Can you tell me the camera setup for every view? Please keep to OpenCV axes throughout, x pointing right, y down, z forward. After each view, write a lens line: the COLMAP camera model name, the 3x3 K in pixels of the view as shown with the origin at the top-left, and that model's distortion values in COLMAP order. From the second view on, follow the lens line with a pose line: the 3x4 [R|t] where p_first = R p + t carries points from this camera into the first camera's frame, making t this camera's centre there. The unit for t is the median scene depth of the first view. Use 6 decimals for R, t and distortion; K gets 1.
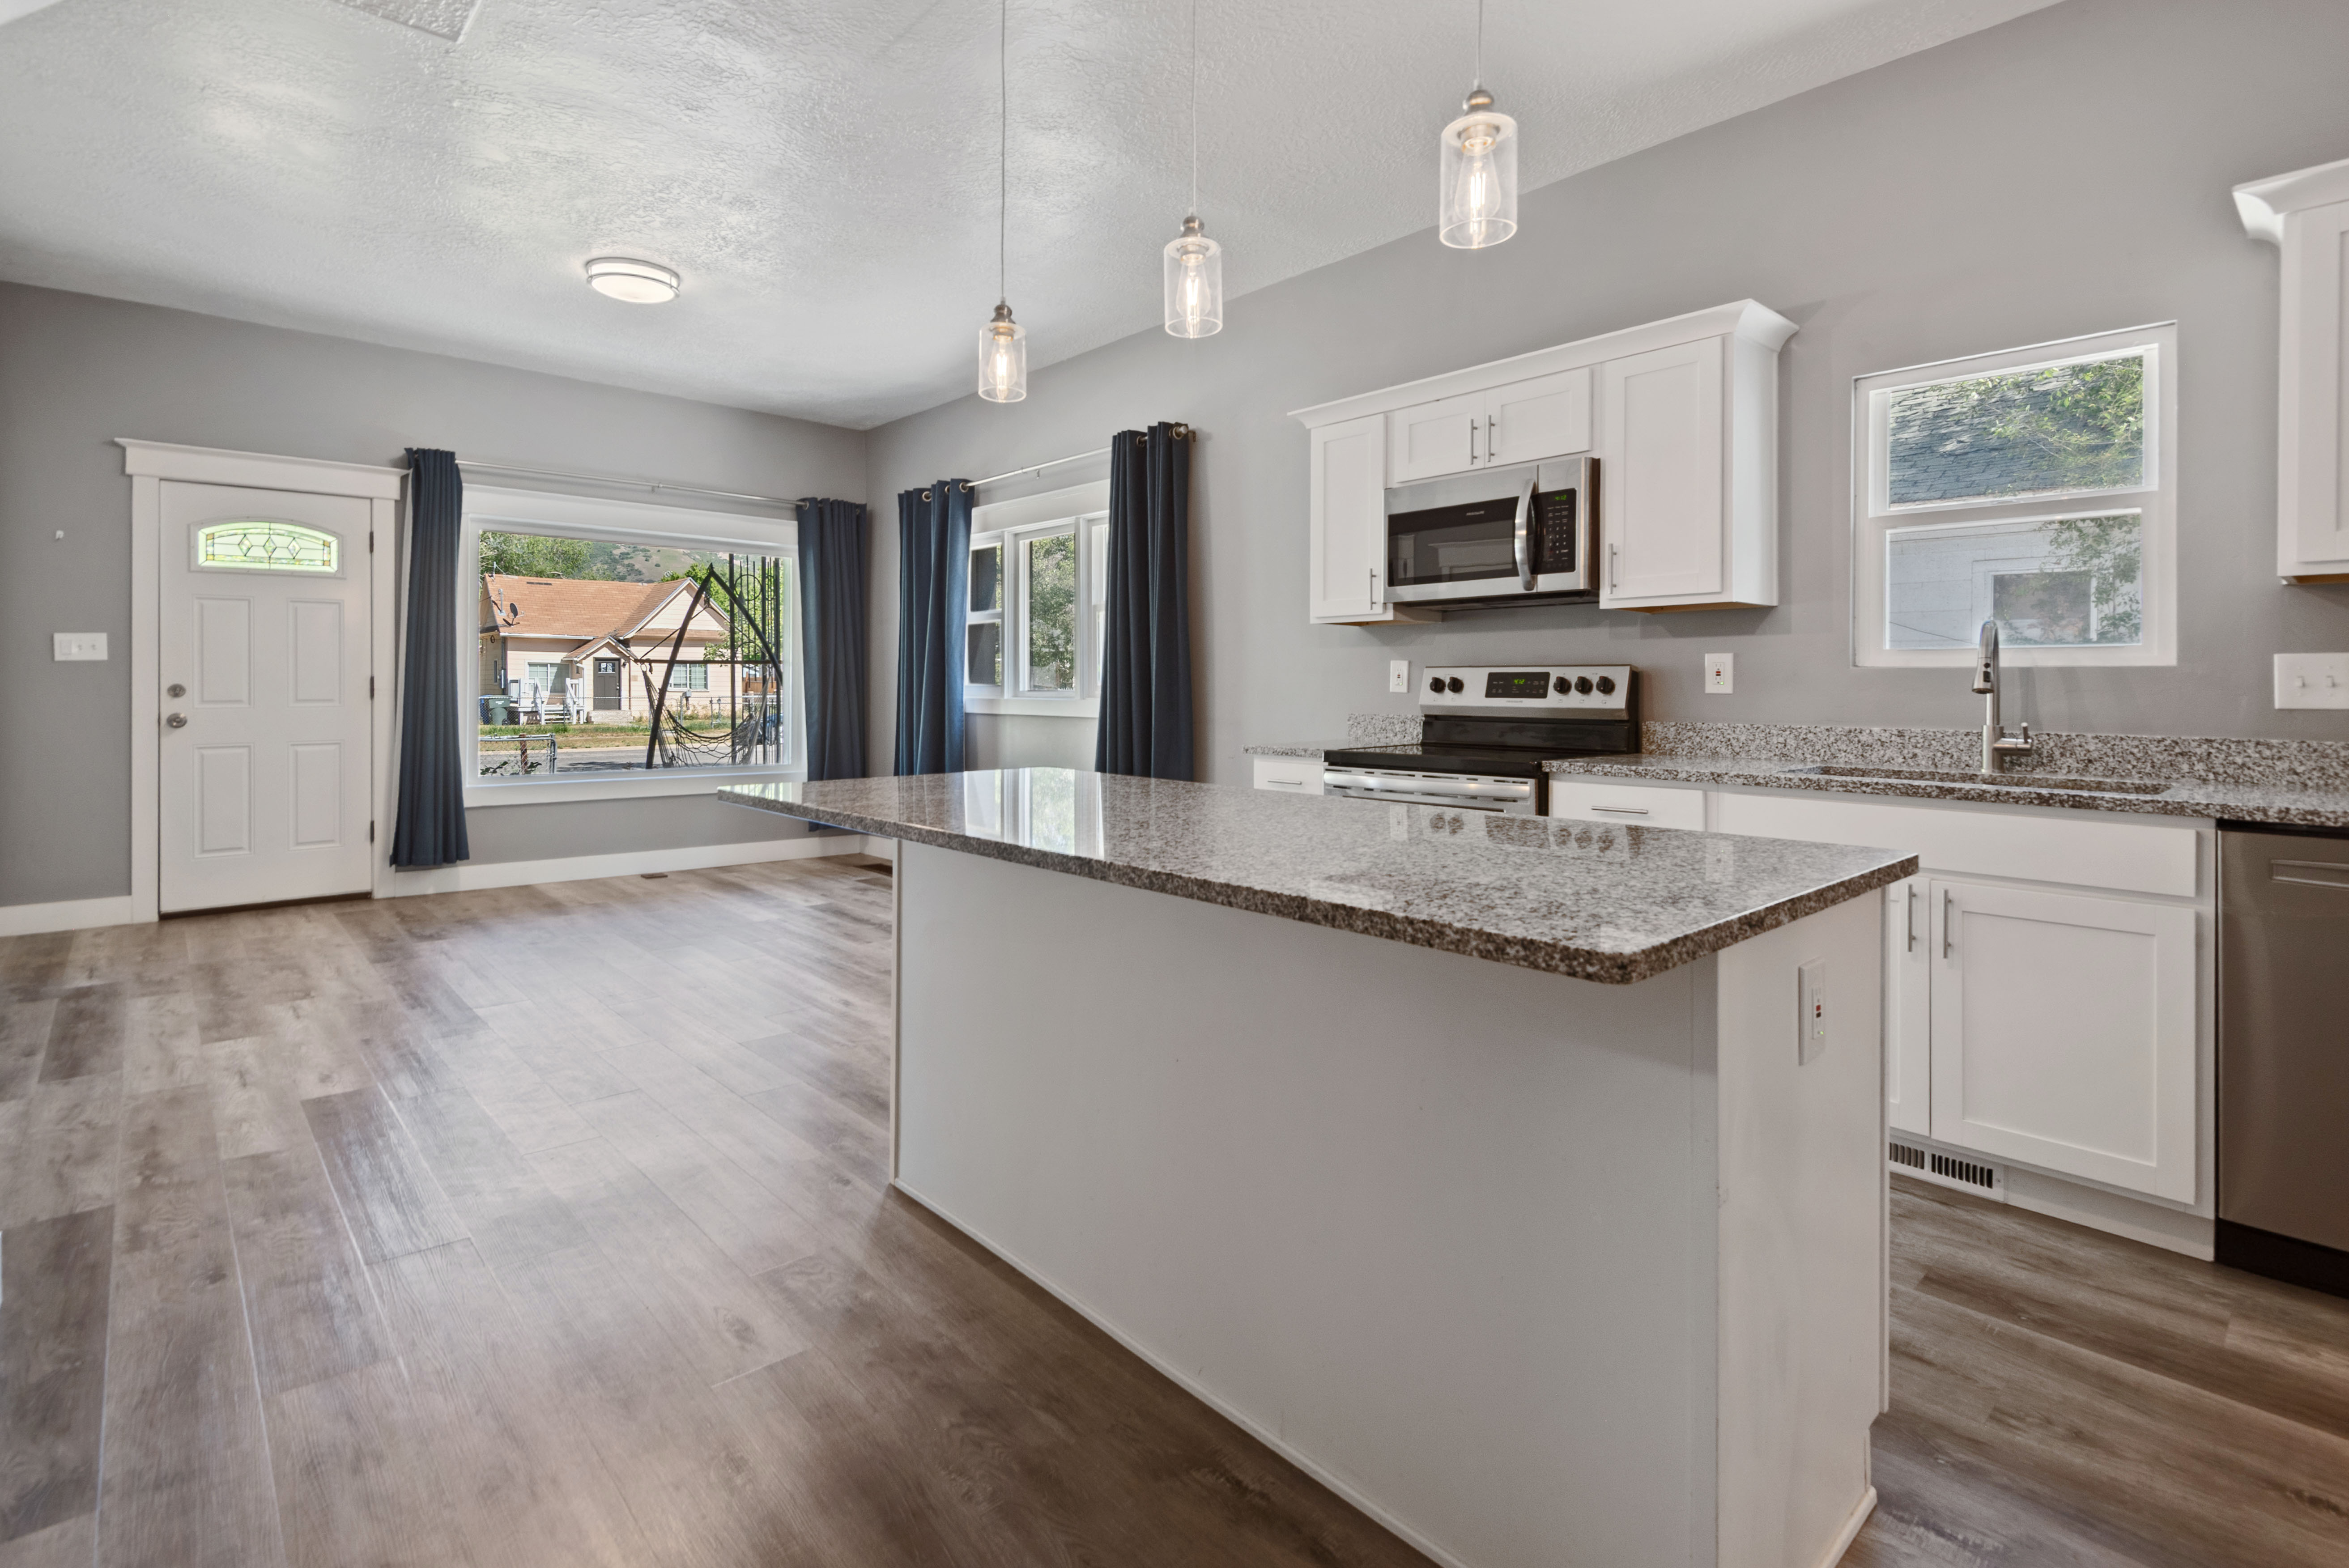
lens RADIAL K [[1111.4, 0, 1167.2], [0, 1111.4, 687.5], [0, 0, 1]] dist [0.035214, -0.015278]
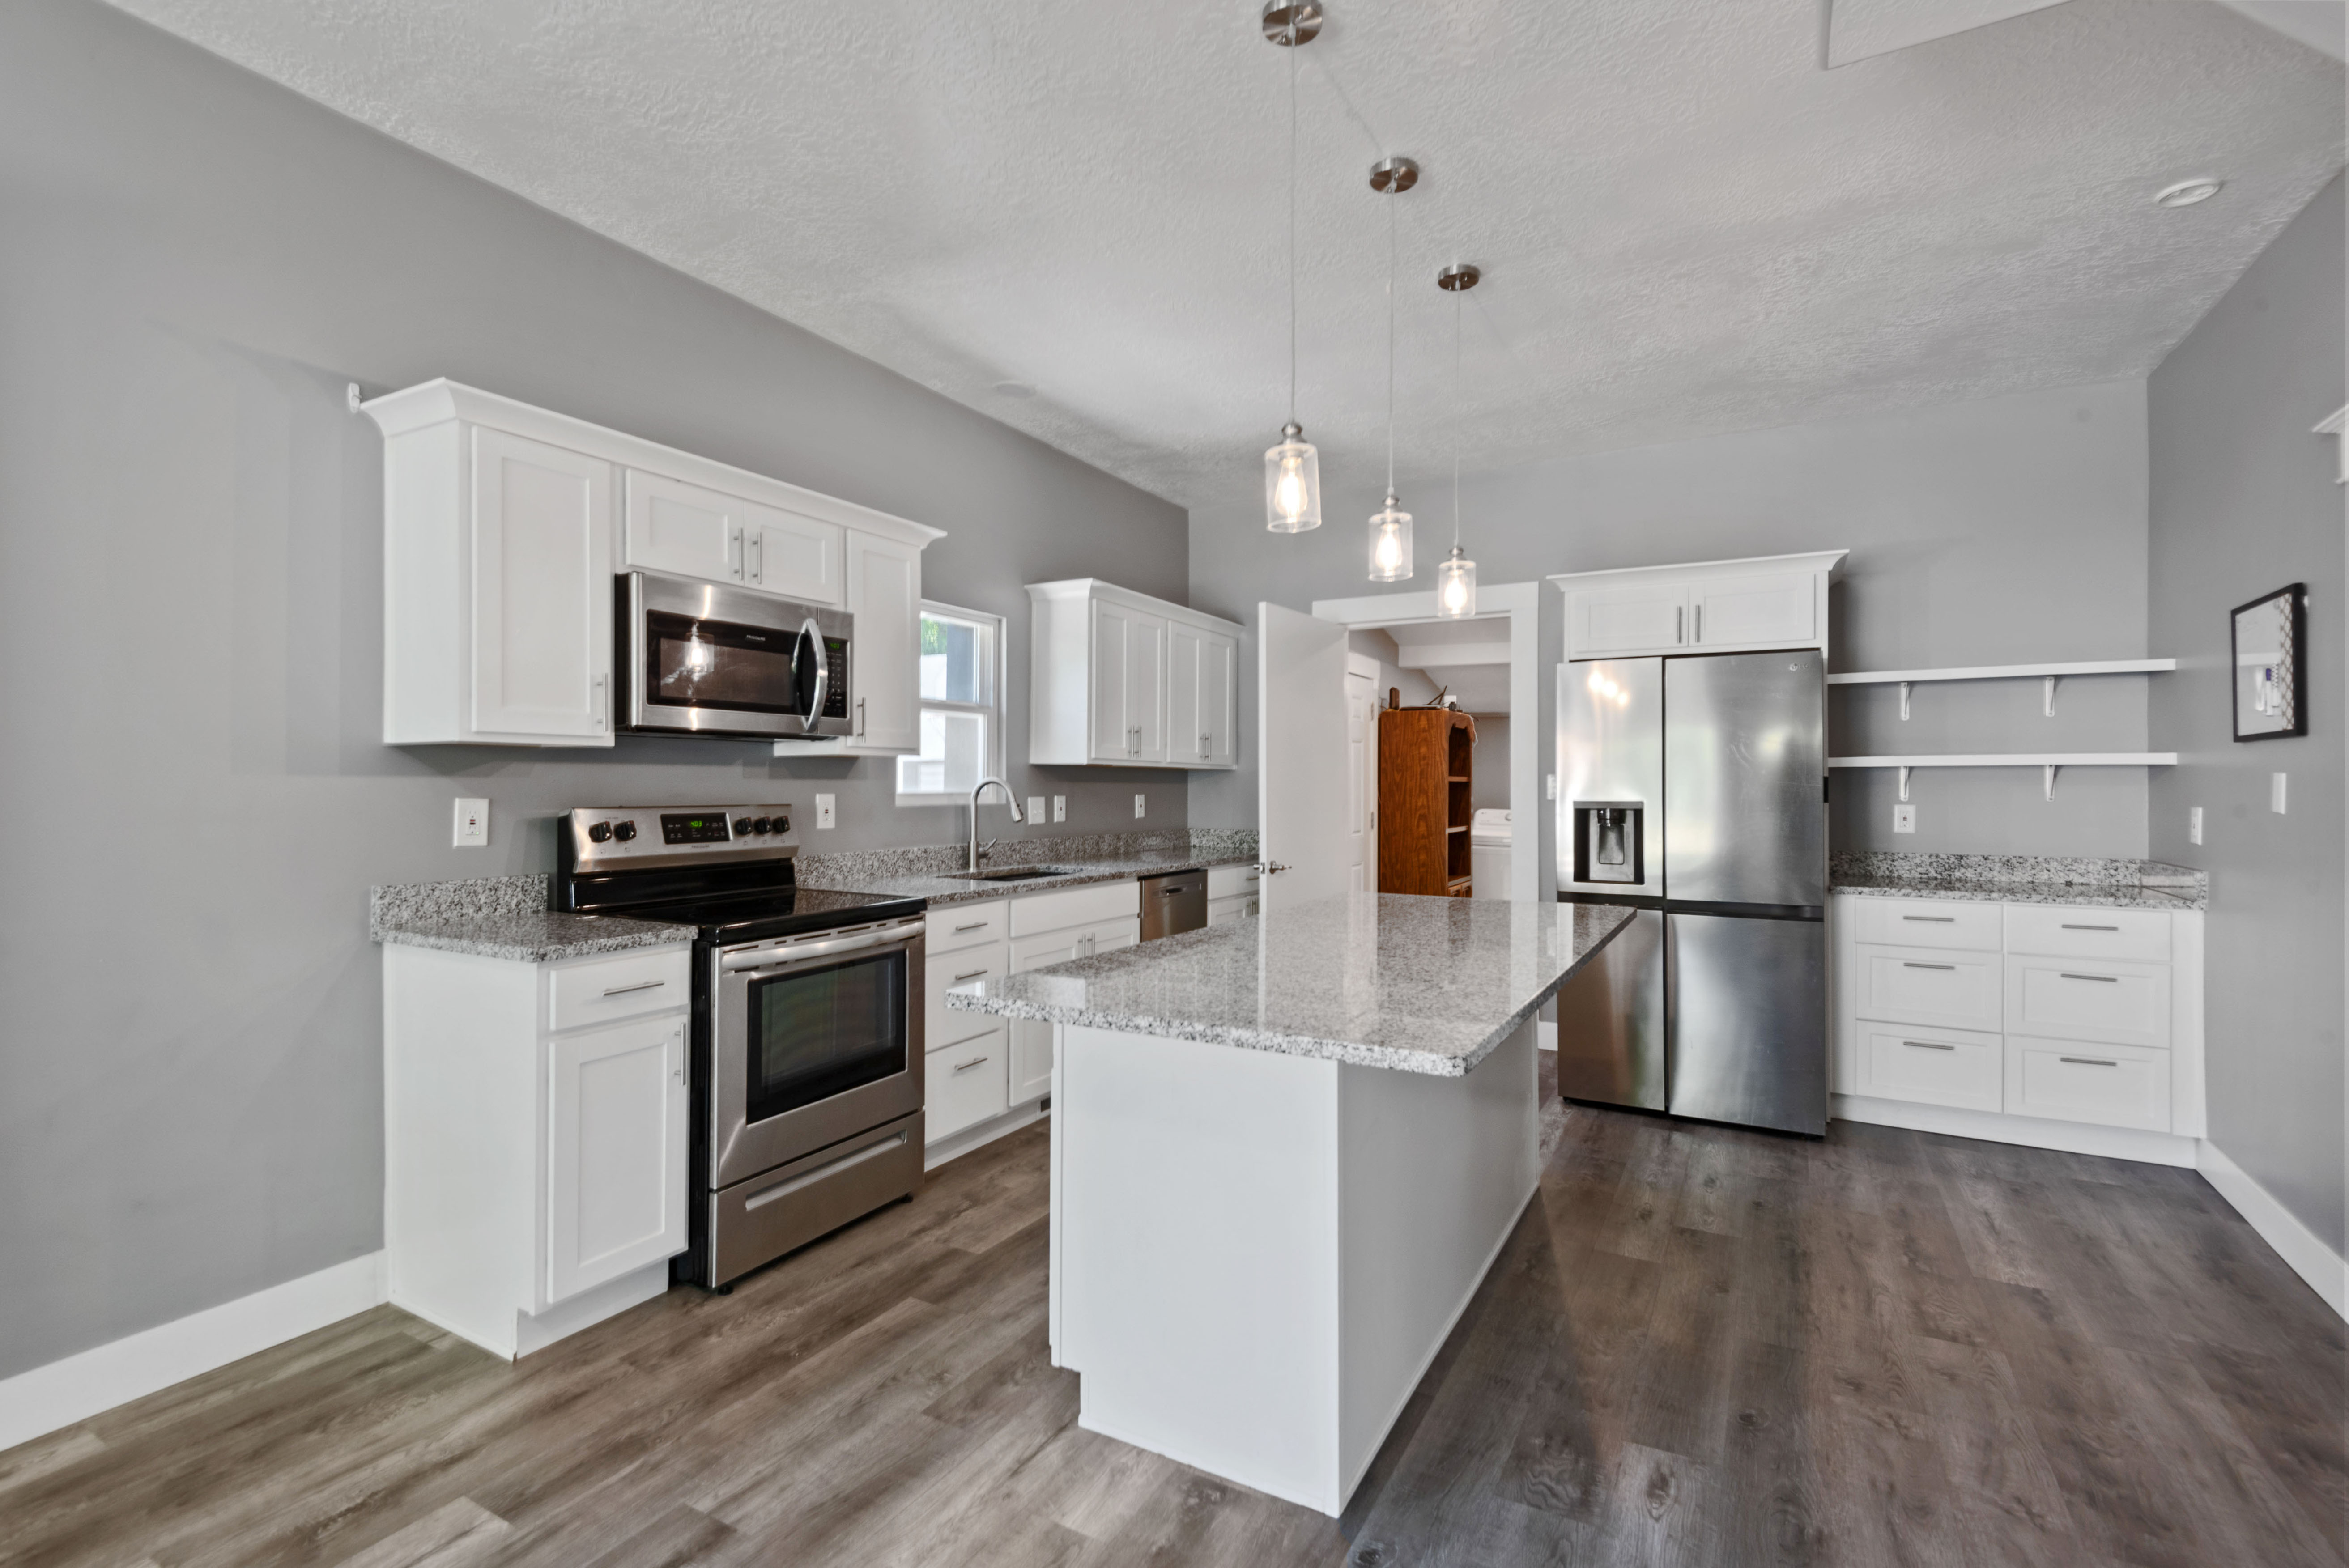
lens RADIAL K [[1071.2, 0, 1174.5], [0, 1071.2, 784.0], [0, 0, 1]] dist [0.035374, -0.018762]
pose [[-0.321698, -0.003197, 0.946837, -0.507668], [-0.000385, 0.999995, 0.003246, -0.033150], [-0.946842, 0.000680, -0.321698, 0.750076]]
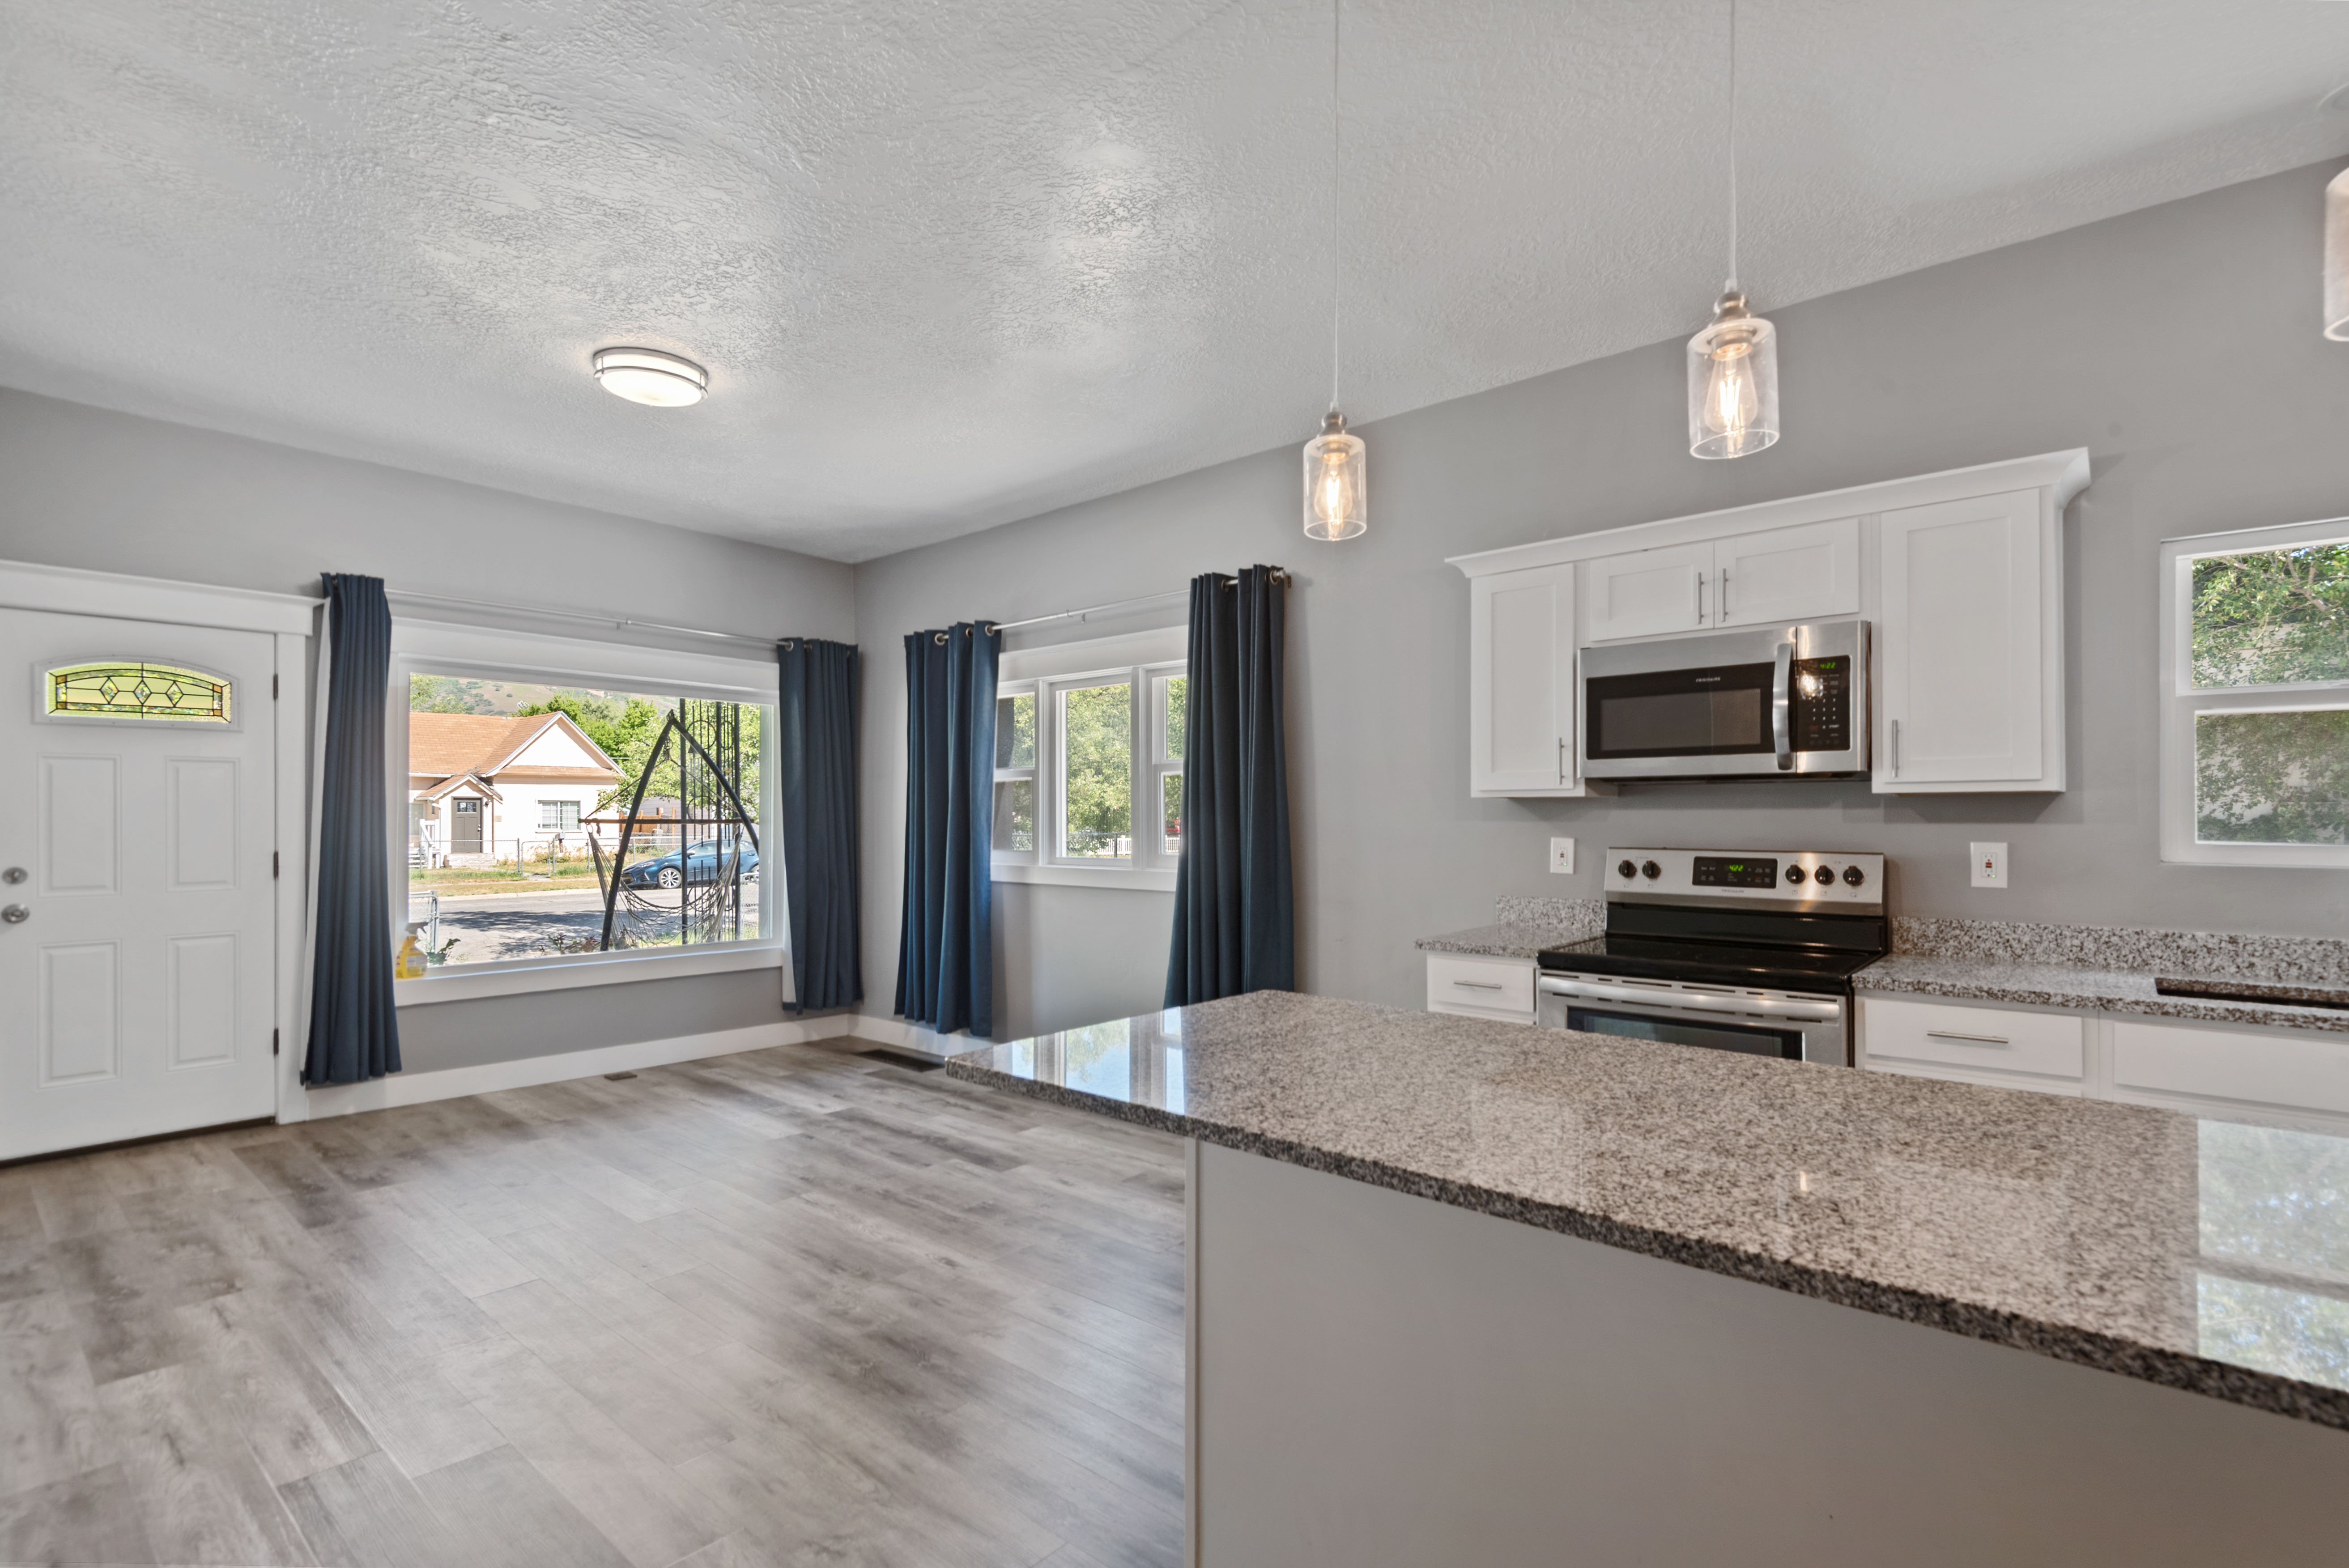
lens RADIAL K [[1090.3, 0, 1183.6], [0, 1090.3, 814.7], [0, 0, 1]] dist [0.009548, -0.001123]
pose [[0.991782, -0.002475, 0.127915, -0.190441], [0.003198, 0.999980, -0.005449, -0.036544], [-0.127899, 0.005814, 0.991770, 0.156801]]
